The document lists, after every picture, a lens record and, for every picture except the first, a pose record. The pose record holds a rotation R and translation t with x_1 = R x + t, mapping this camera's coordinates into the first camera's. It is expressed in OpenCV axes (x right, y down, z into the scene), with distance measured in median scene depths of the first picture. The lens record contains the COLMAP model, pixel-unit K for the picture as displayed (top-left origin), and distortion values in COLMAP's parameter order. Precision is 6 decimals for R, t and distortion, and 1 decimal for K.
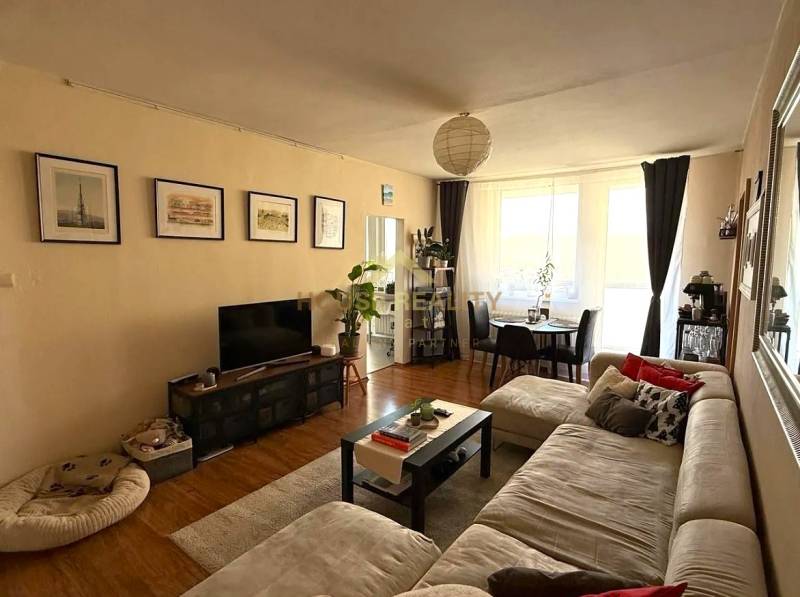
lens RADIAL K [[415.4, 0, 400.0], [0, 415.4, 298.5], [0, 0, 1]] dist [-0.000494, -0.000110]
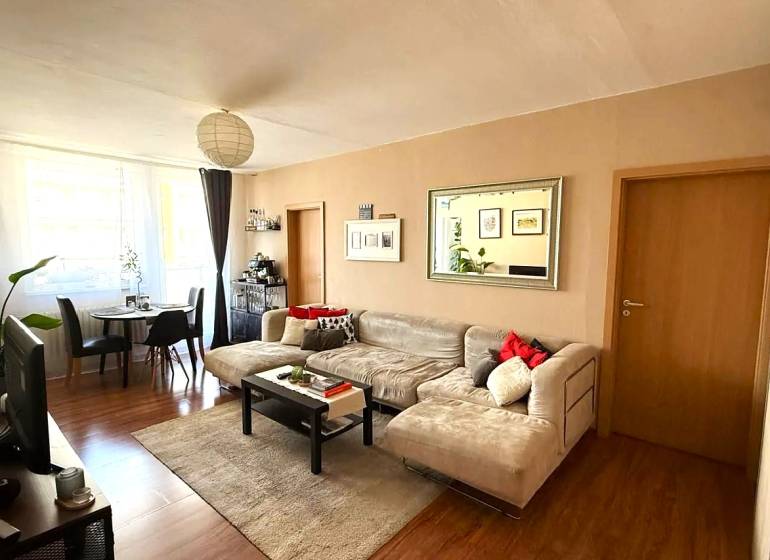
lens RADIAL K [[401.5, 0, 385.0], [0, 401.5, 280.0], [0, 0, 1]] dist [-0.000152, -0.000011]
pose [[0.072061, -0.094502, 0.992913, -0.738204], [0.100733, 0.991101, 0.087019, -0.048162], [-0.992300, 0.093748, 0.080939, 0.453503]]
